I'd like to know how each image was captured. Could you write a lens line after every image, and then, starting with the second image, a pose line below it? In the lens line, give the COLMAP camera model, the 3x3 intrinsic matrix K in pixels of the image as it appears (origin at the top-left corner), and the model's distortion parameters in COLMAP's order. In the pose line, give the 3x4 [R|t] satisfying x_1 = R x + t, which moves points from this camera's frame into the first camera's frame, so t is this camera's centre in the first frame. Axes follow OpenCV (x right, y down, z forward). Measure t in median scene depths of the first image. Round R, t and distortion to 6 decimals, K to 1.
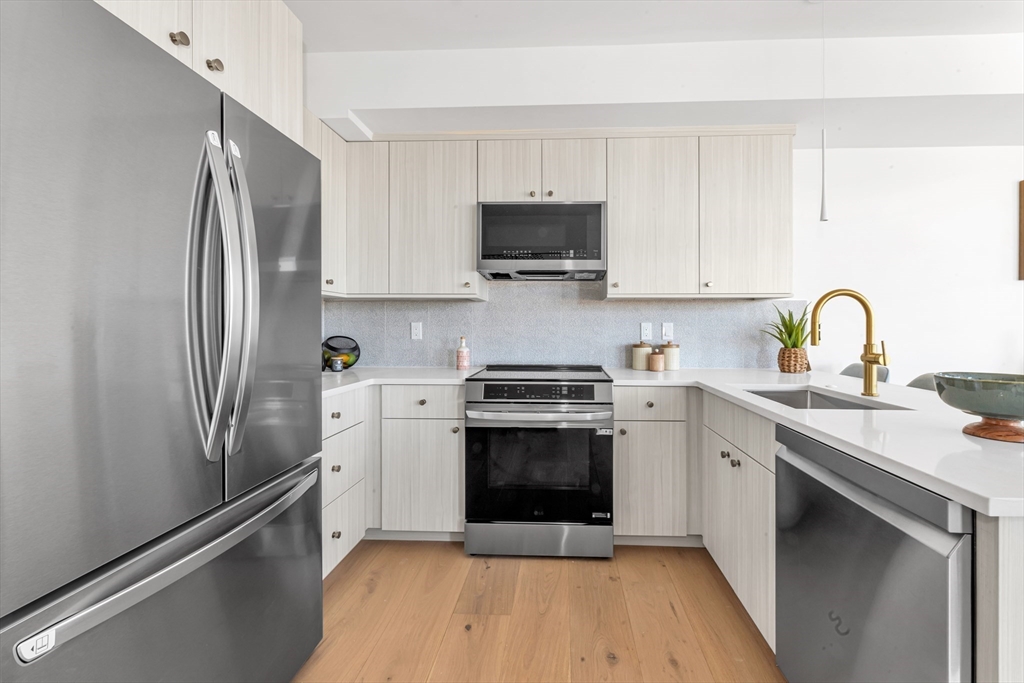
lens RADIAL K [[421.7, 0, 555.3], [0, 421.7, 326.9], [0, 0, 1]] dist [0.000480, 0.000008]
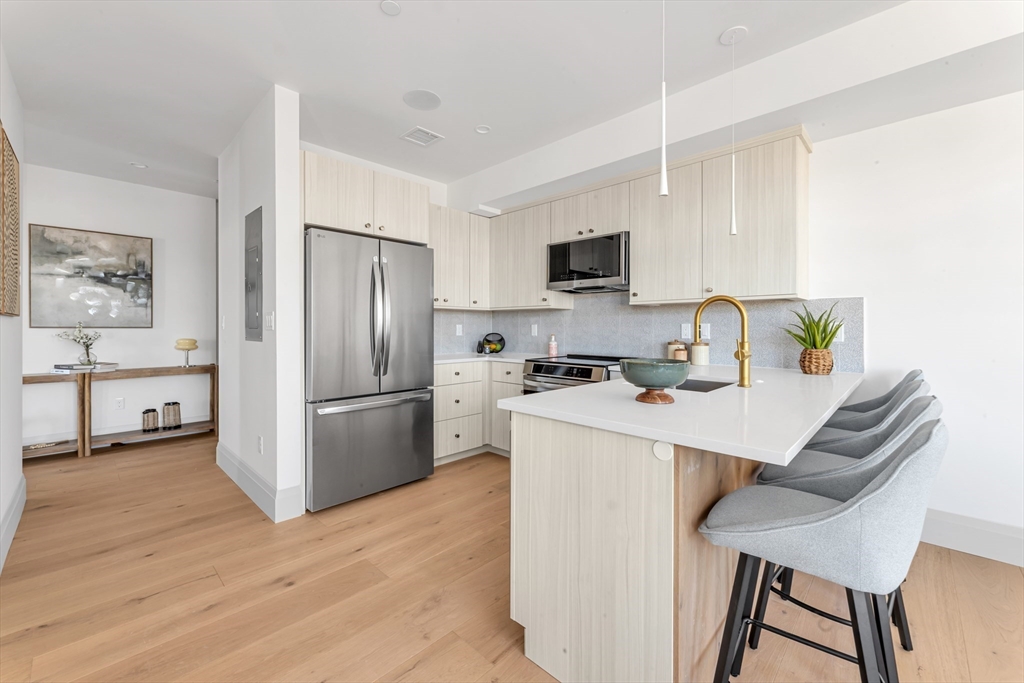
lens RADIAL K [[415.3, 0, 518.1], [0, 415.3, 328.5], [0, 0, 1]] dist [0.000973, 0.000151]
pose [[0.748477, 0.000292, -0.663160, 0.705928], [0.000355, 1.000000, 0.000840, 0.002342], [0.663160, -0.000864, 0.748477, -0.174200]]
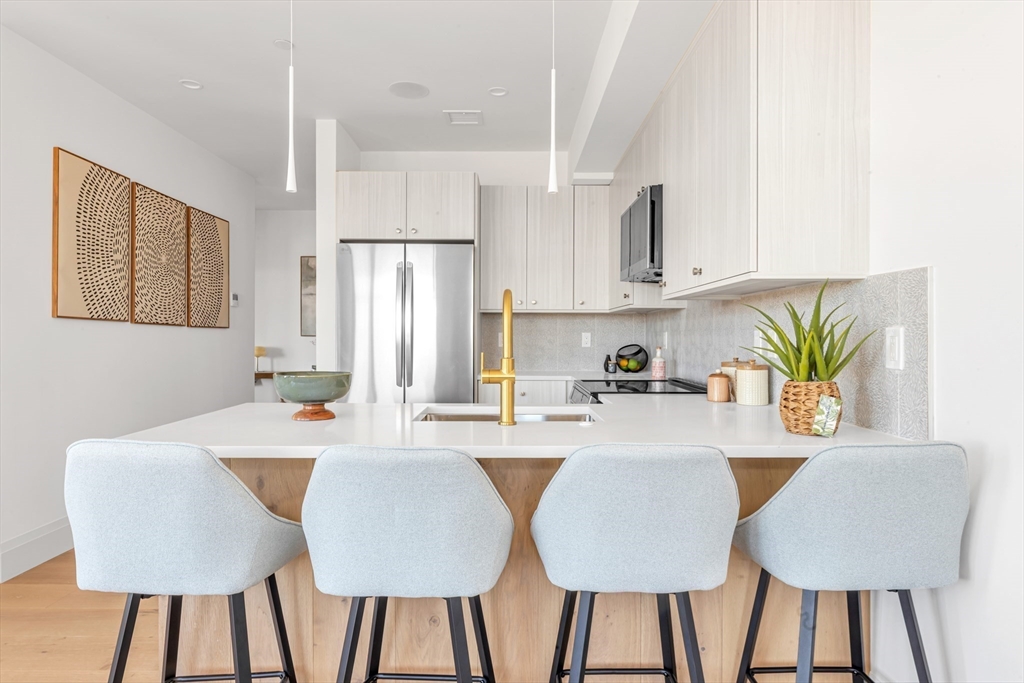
lens RADIAL K [[615.9, 0, 531.1], [0, 615.9, 336.5], [0, 0, 1]] dist [-0.000089, -0.000213]
pose [[0.057996, -0.002398, -0.998314, 1.307419], [-0.002605, 0.999993, -0.002554, 0.004981], [0.998313, 0.002749, 0.057990, 0.676724]]
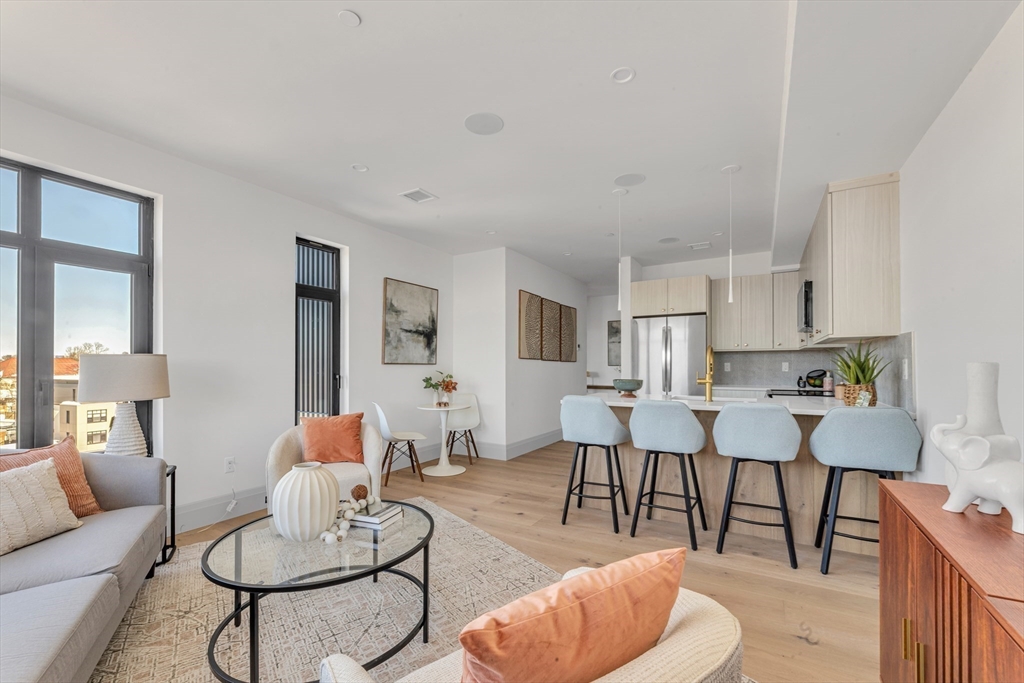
lens RADIAL K [[429.2, 0, 512.0], [0, 429.2, 364.7], [0, 0, 1]] dist [0.000242, 0.000098]
pose [[-0.479029, -0.003607, -0.877792, 1.951139], [0.002060, 0.999984, -0.005233, 0.007540], [0.877797, -0.004315, -0.479014, 0.790504]]
